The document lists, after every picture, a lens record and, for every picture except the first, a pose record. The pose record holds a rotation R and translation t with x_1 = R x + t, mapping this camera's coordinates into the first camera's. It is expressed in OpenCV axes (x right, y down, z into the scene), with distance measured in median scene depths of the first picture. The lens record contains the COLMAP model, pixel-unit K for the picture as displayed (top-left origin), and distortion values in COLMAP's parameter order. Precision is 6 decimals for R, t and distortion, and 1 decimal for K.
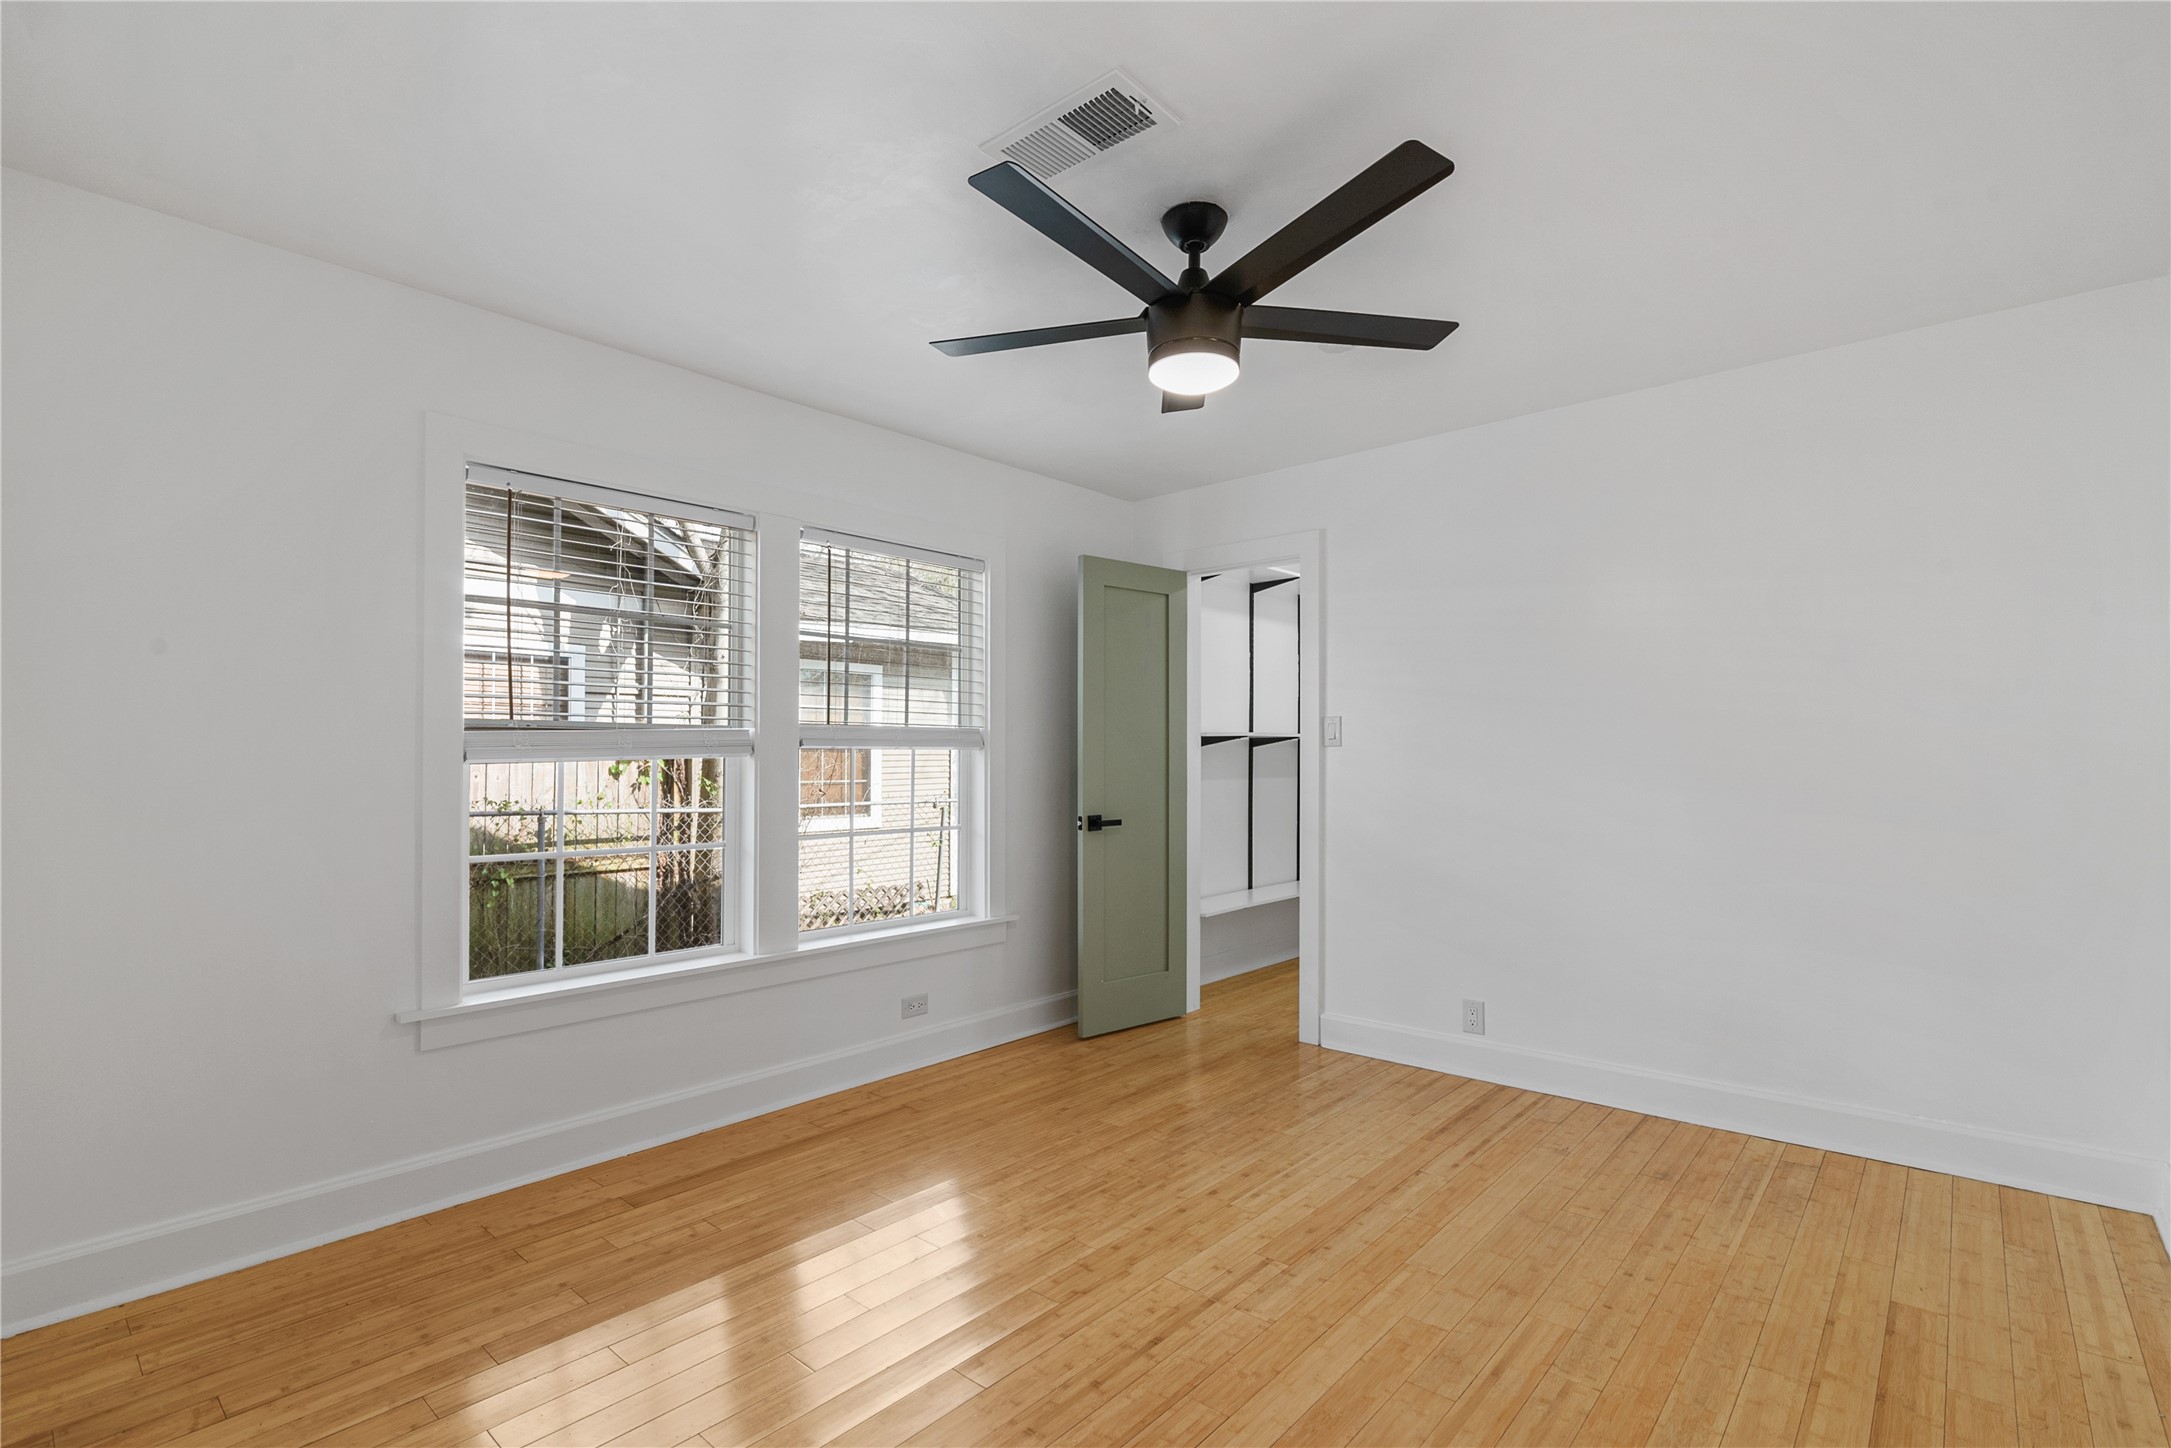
lens RADIAL K [[1006.5, 0, 1080.4], [0, 1006.5, 754.9], [0, 0, 1]] dist [-0.011258, 0.000683]
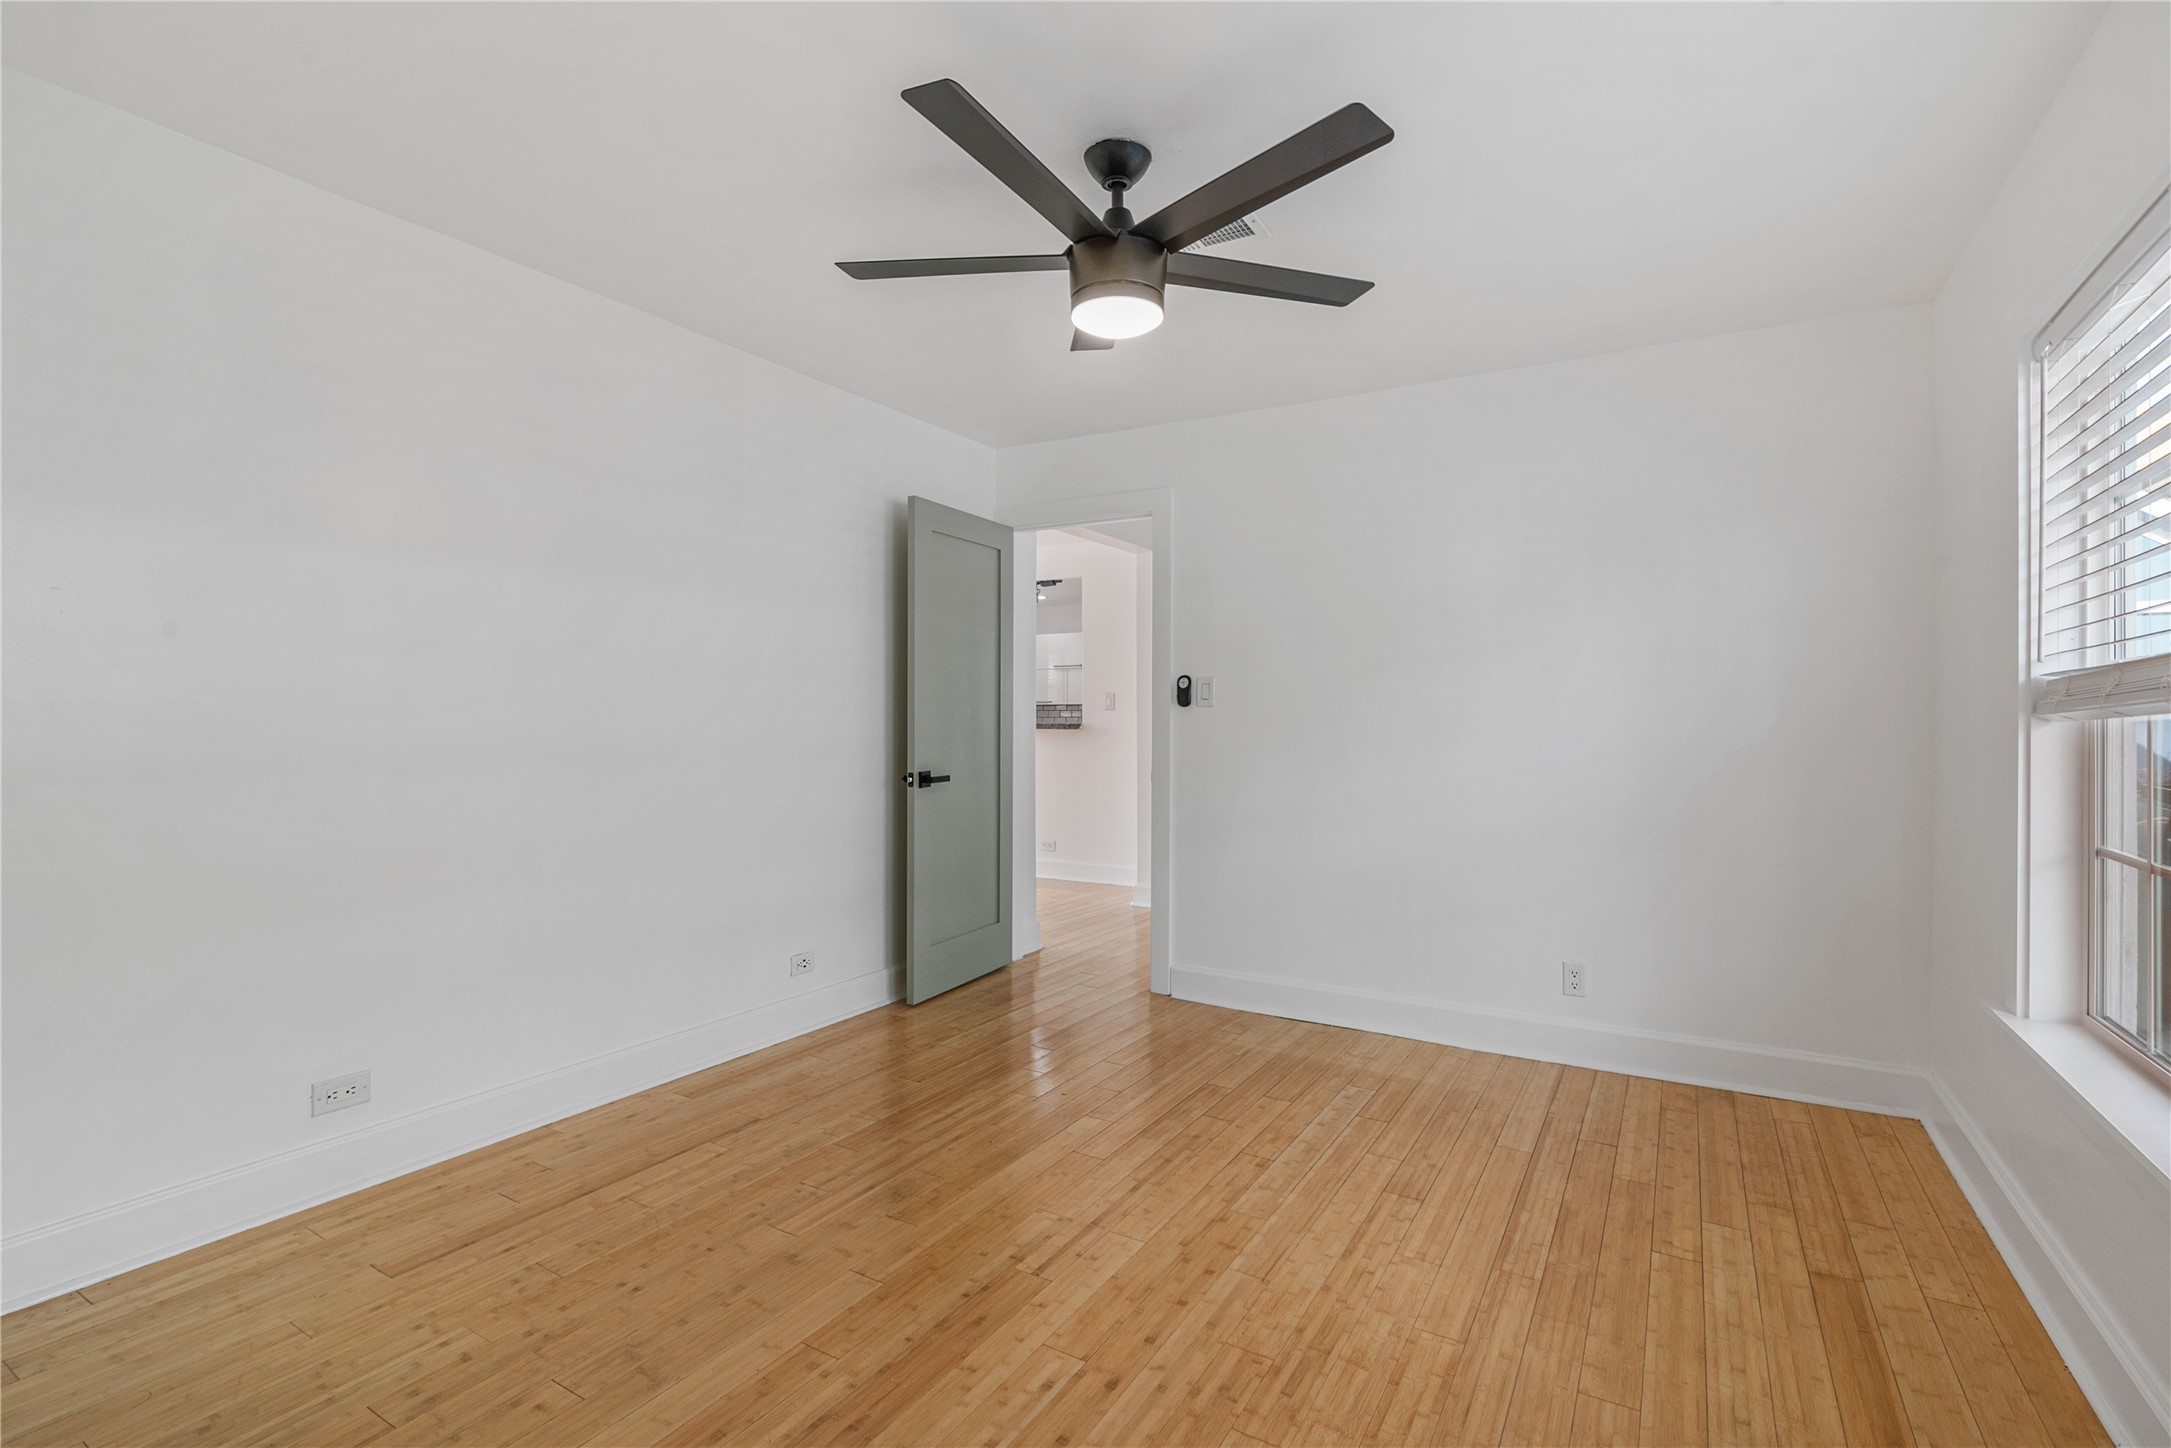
lens RADIAL K [[1006.5, 0, 1080.4], [0, 1006.5, 754.9], [0, 0, 1]] dist [-0.011258, 0.000683]
pose [[-0.983777, 0.003501, -0.179364, 0.323028], [-0.002430, 0.999458, 0.032837, 0.014812], [0.179382, 0.032740, -0.983235, 1.961746]]
